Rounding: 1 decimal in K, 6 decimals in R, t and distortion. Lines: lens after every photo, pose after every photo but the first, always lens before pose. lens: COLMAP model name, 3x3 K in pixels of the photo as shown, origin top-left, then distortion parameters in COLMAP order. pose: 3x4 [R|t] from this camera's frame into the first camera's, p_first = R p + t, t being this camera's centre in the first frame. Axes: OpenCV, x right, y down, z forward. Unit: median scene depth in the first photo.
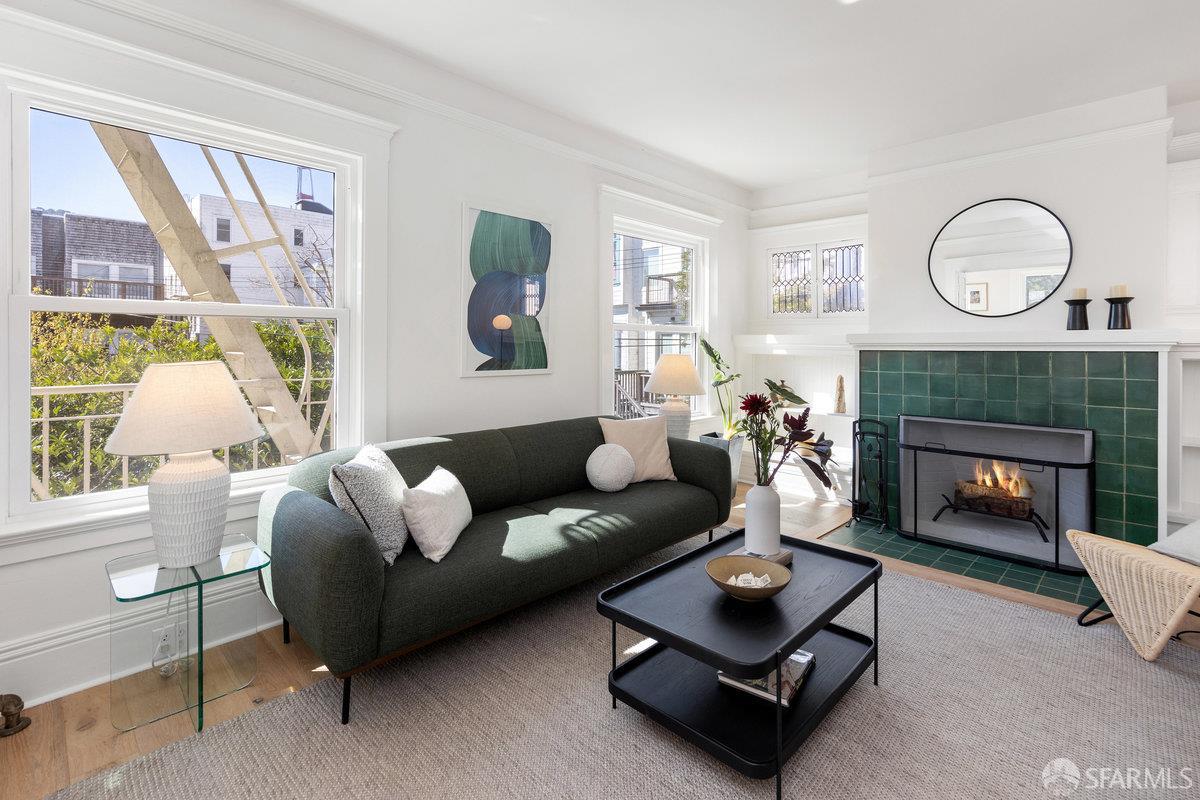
lens RADIAL K [[564.3, 0, 597.4], [0, 564.3, 346.4], [0, 0, 1]] dist [0.003036, 0.000424]
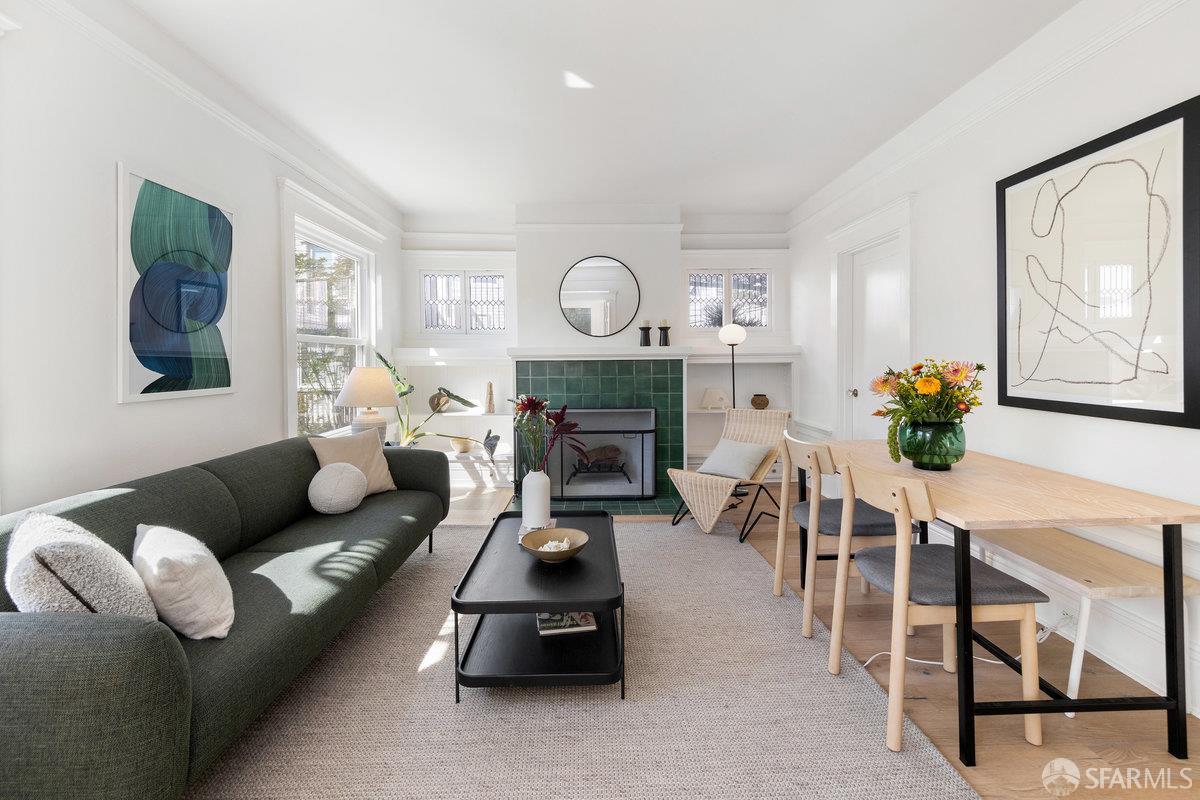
lens RADIAL K [[512.3, 0, 605.5], [0, 512.3, 362.3], [0, 0, 1]] dist [0.000766, 0.000376]
pose [[0.691416, -0.013512, 0.722330, -0.266148], [0.008683, 0.999908, 0.010393, 0.000279], [-0.722404, -0.000914, 0.691470, 0.083327]]
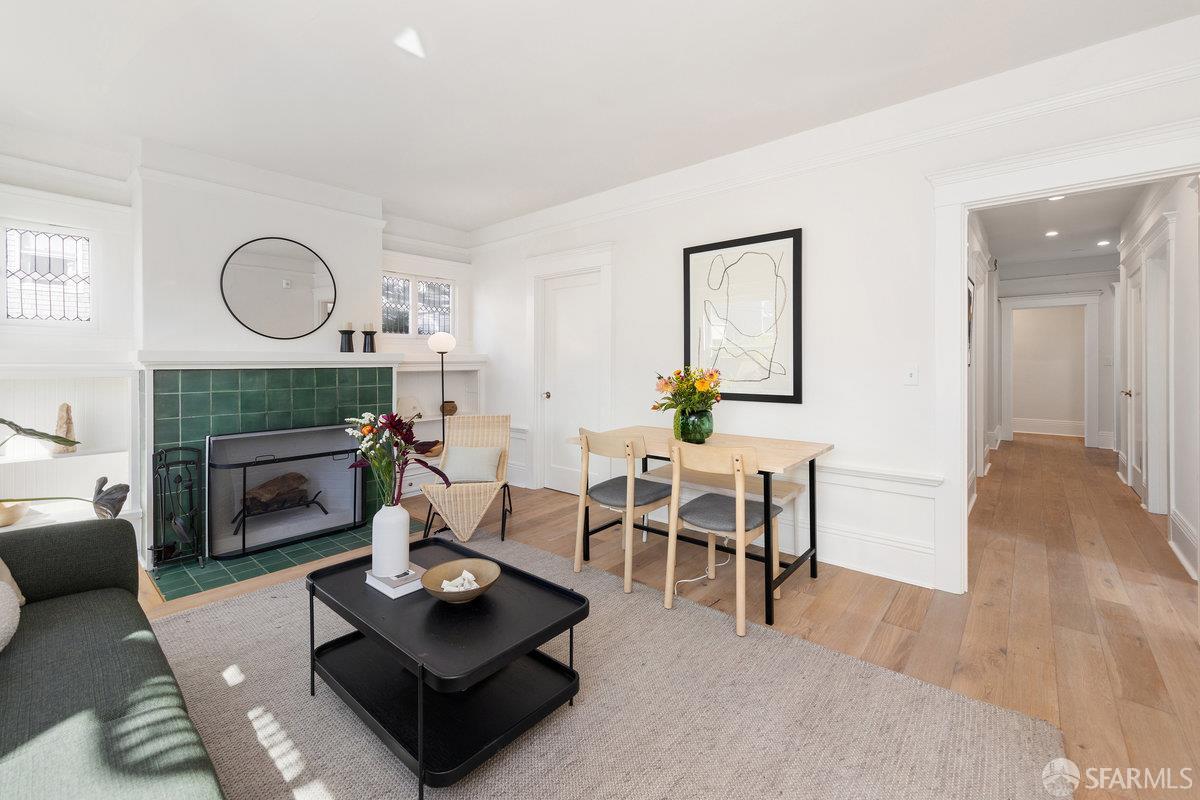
lens RADIAL K [[495.5, 0, 600.3], [0, 495.5, 360.4], [0, 0, 1]] dist [0.010670, 0.000103]
pose [[-0.062046, 0.001992, 0.998071, -0.399385], [0.003160, 0.999993, -0.001799, -0.004601], [-0.998068, 0.003042, -0.062052, 0.449612]]
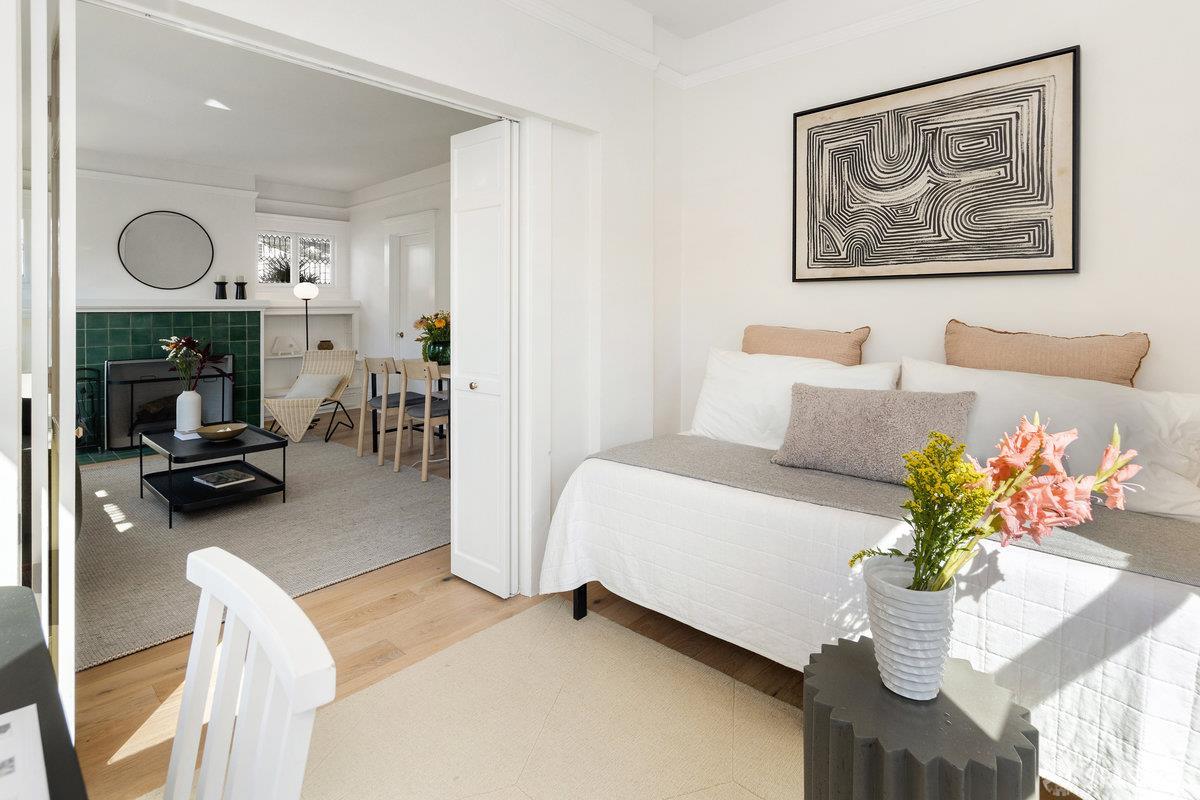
lens RADIAL K [[580.8, 0, 601.2], [0, 580.8, 306.1], [0, 0, 1]] dist [0.001237, 0.000303]
pose [[-0.034392, 0.000818, 0.999408, -0.974889], [0.004042, 0.999992, -0.000679, -0.001606], [-0.999400, 0.004016, -0.034395, -0.112058]]
